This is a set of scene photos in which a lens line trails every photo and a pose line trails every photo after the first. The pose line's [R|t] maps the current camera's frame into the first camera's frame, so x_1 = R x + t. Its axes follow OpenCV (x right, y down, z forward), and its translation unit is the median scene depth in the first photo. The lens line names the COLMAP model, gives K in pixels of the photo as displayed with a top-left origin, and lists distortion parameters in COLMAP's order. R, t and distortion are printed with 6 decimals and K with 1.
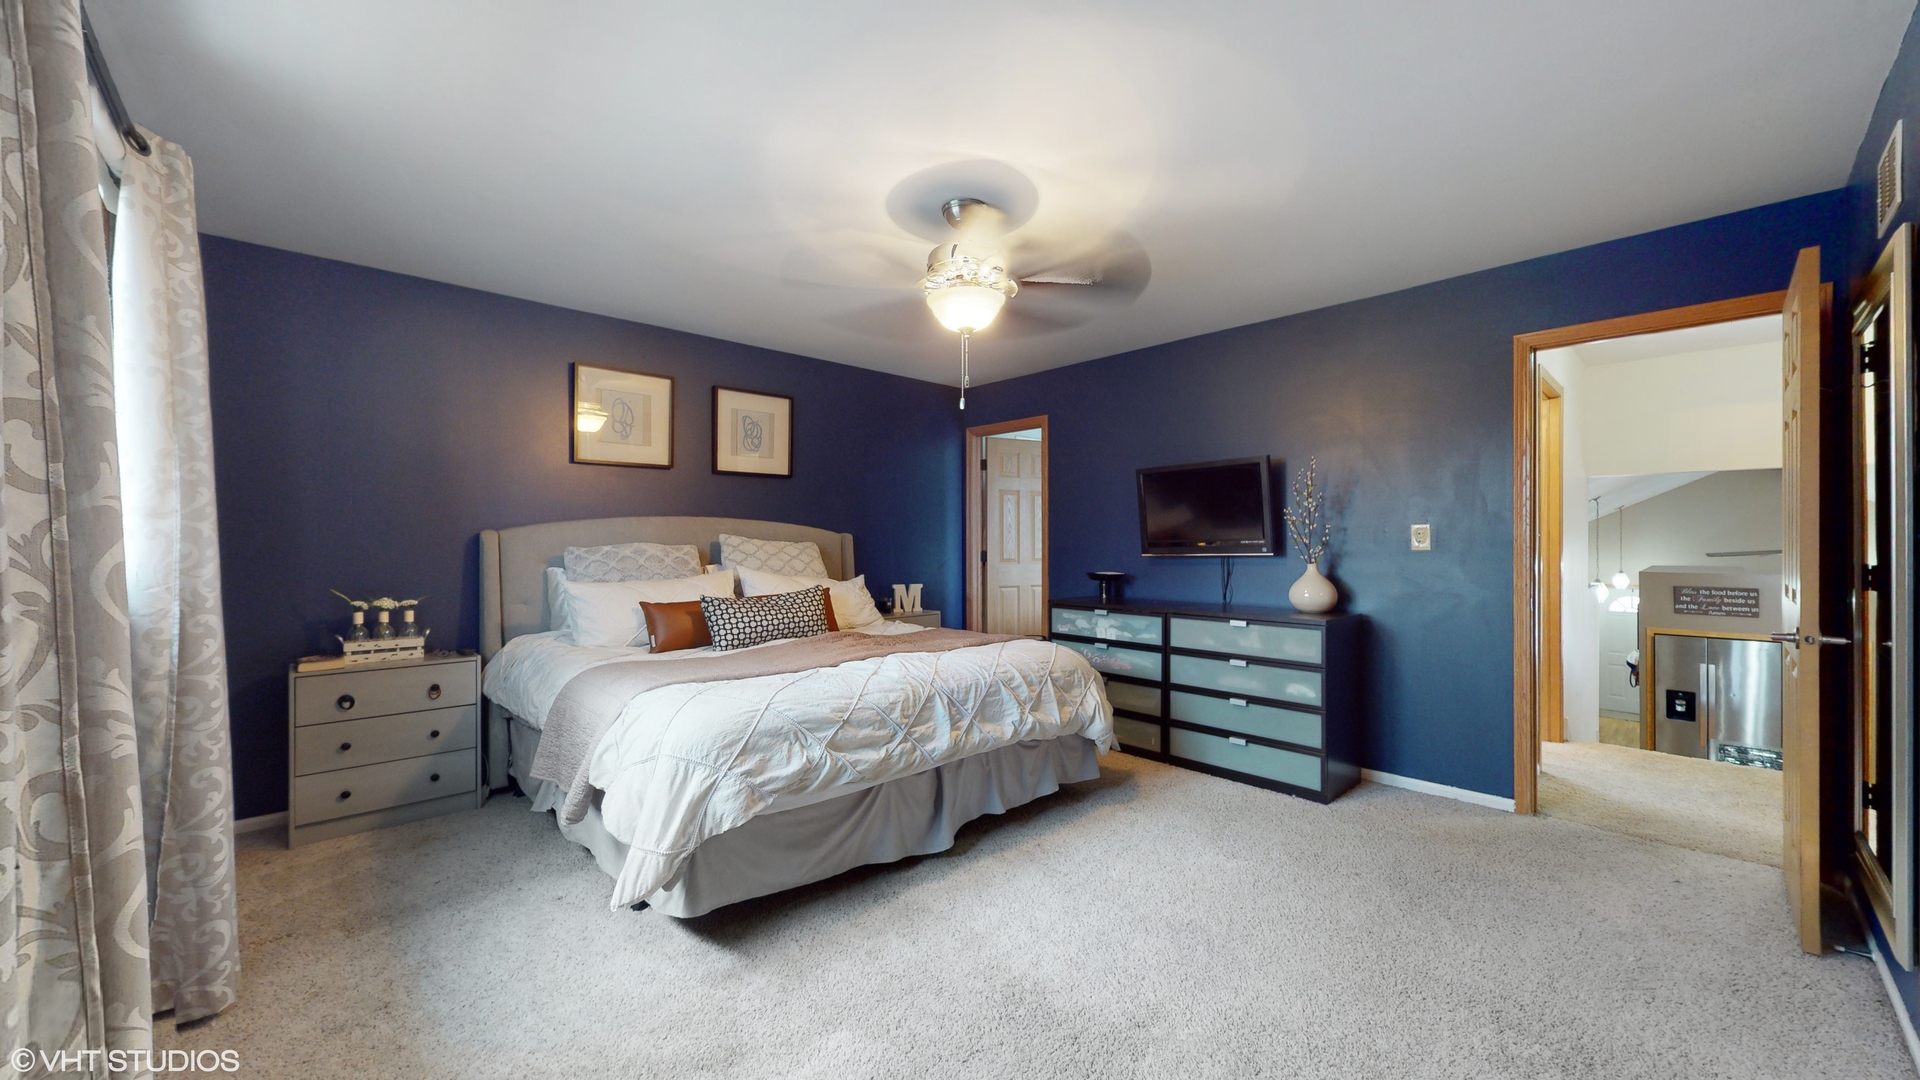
lens RADIAL K [[710.7, 0, 960.0], [0, 710.7, 540.0], [0, 0, 1]] dist [0.000860, -0.000151]
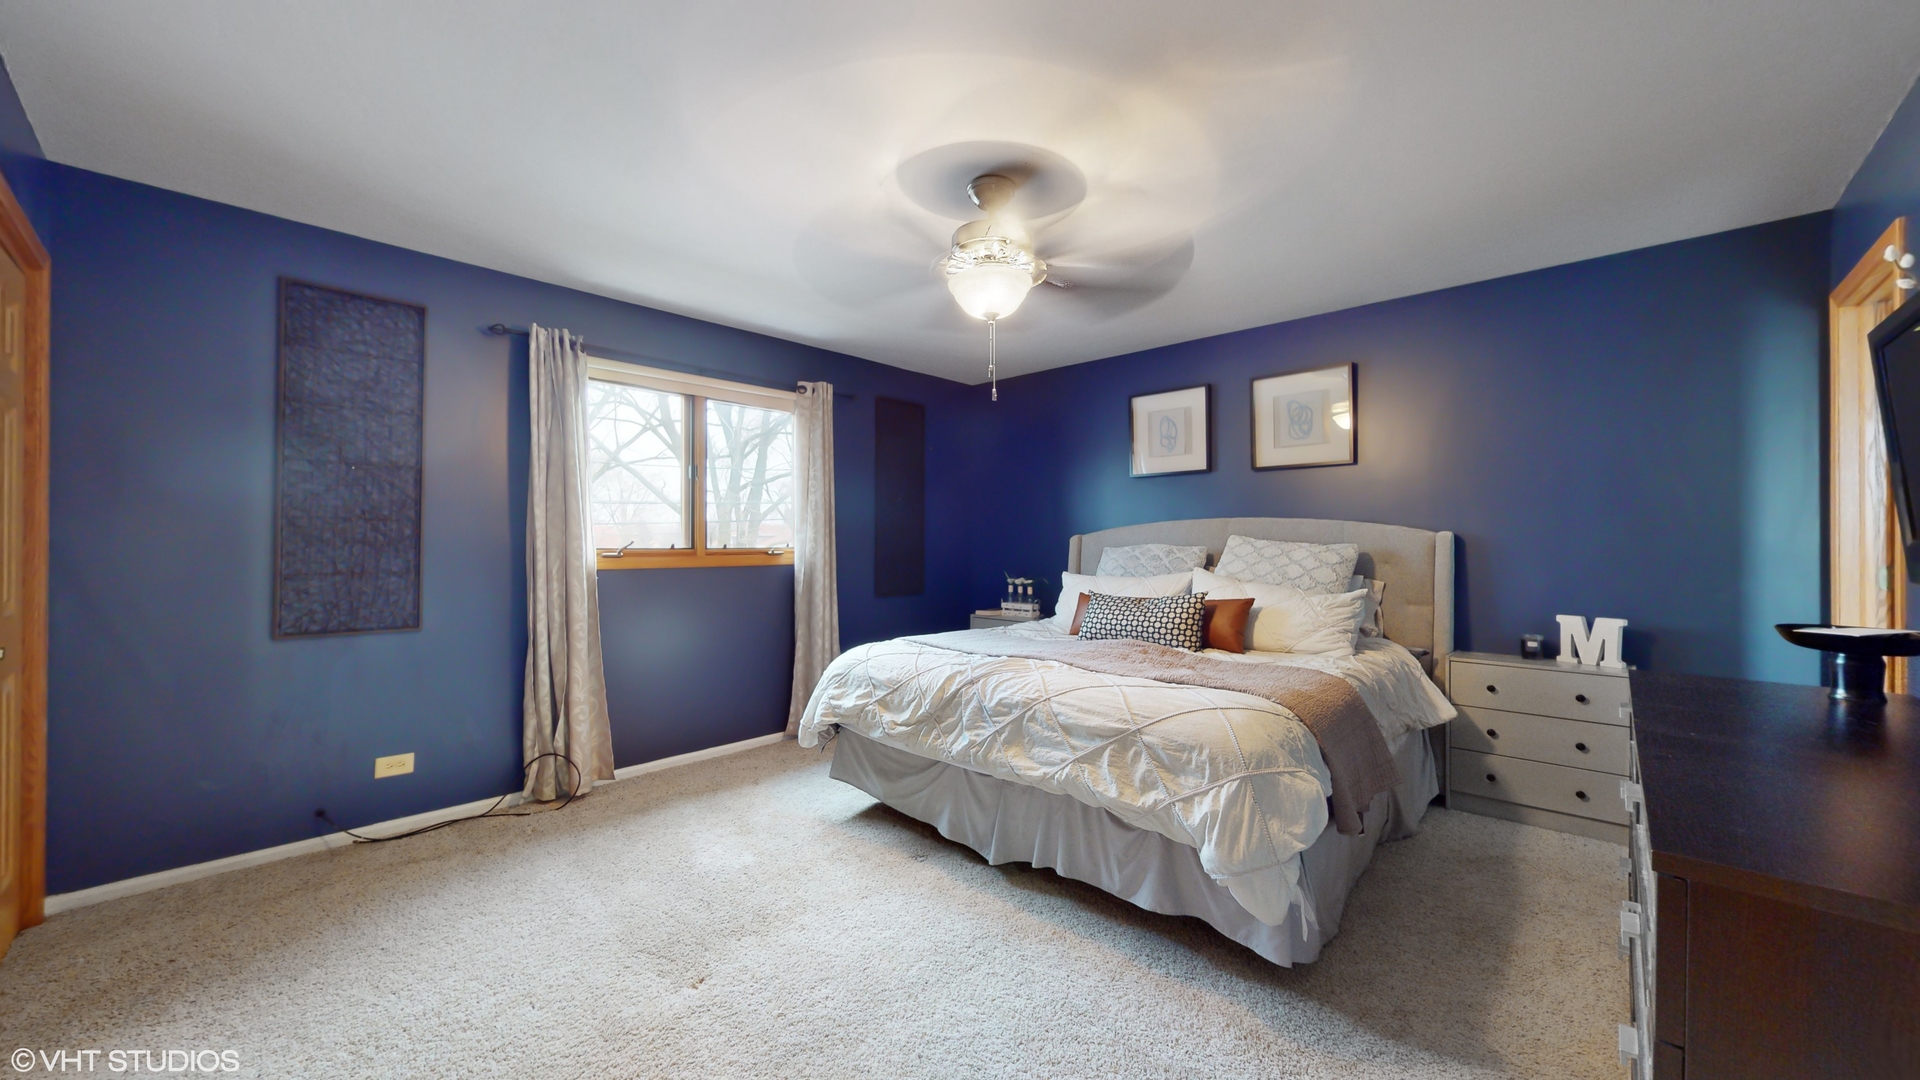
lens RADIAL K [[710.7, 0, 960.0], [0, 710.7, 540.0], [0, 0, 1]] dist [0.000860, -0.000151]
pose [[0.055861, -0.003897, -0.998431, 0.730309], [0.001621, 0.999991, -0.003812, 0.001743], [0.998437, -0.001406, 0.055867, 0.707751]]
